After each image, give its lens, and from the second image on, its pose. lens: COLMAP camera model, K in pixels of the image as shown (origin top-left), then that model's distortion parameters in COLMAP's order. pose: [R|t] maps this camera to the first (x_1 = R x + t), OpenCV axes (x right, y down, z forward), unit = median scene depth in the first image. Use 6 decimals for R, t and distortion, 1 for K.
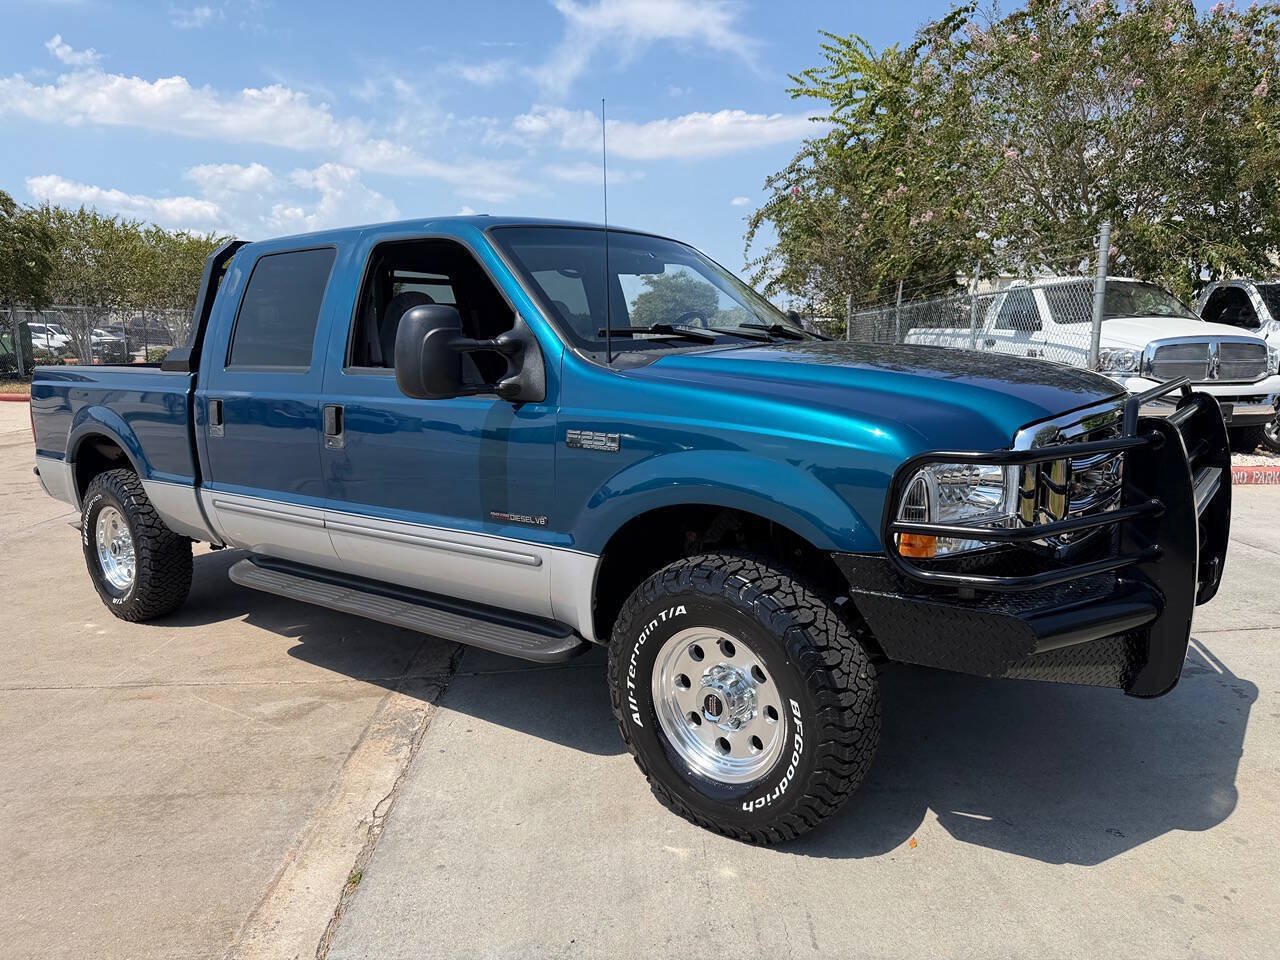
lens RADIAL K [[914.1, 0, 637.6], [0, 914.1, 481.6], [0, 0, 1]] dist [0.036423, -0.047784]
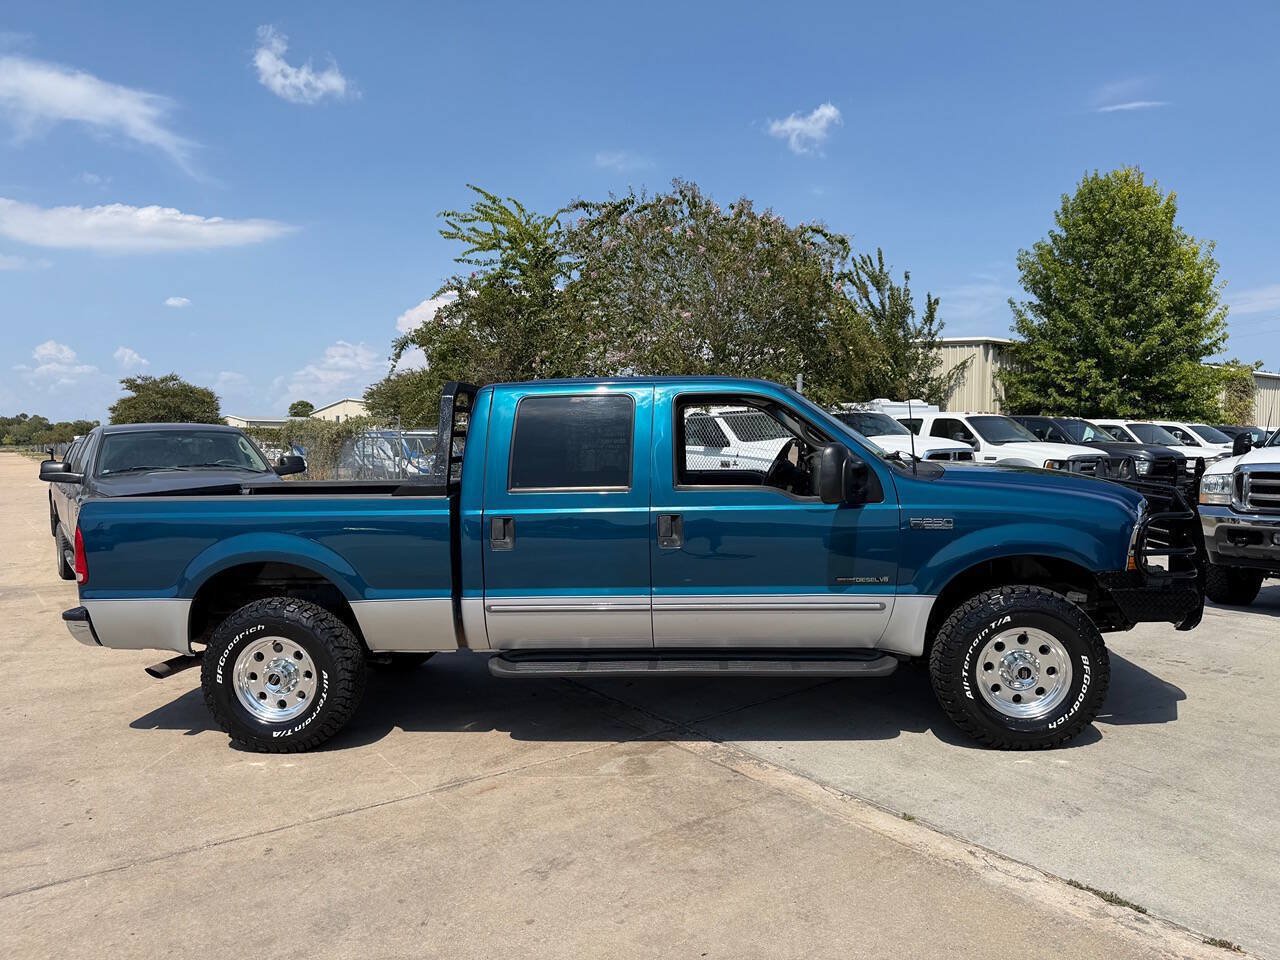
lens RADIAL K [[914.1, 0, 642.9], [0, 914.1, 483.5], [0, 0, 1]] dist [0.036423, -0.047784]
pose [[0.840462, -0.028633, 0.541113, -1.325327], [0.091673, 0.991722, -0.089909, -0.016615], [-0.534059, 0.125171, 0.836130, -0.095335]]
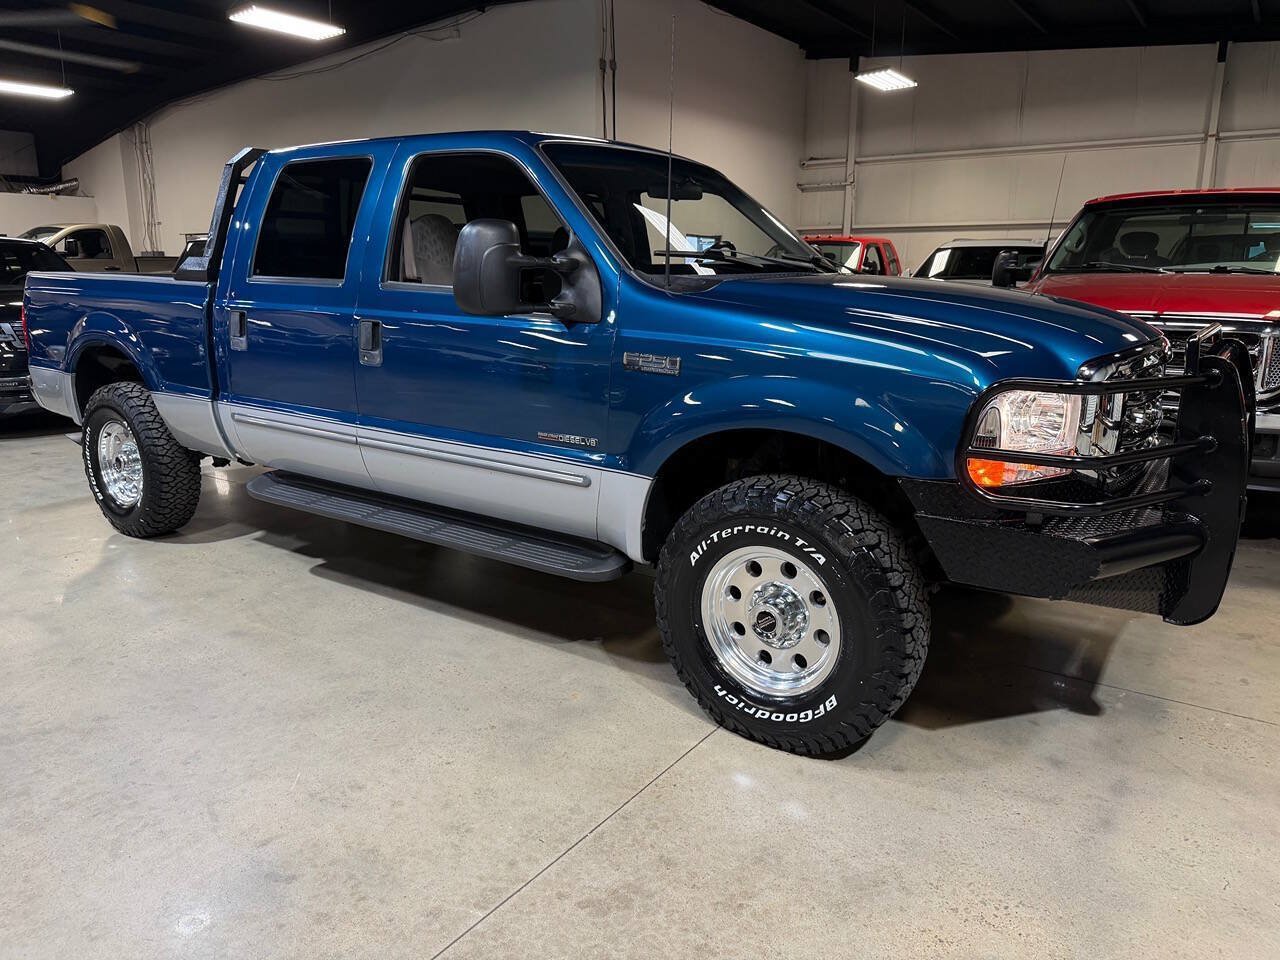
lens RADIAL K [[914.1, 0, 639.0], [0, 914.1, 479.7], [0, 0, 1]] dist [0.036423, -0.047784]
pose [[0.998369, 0.029185, 0.049069, -0.105423], [-0.032379, 0.997319, 0.065627, 0.016940], [-0.047022, -0.067109, 0.996637, -0.010544]]
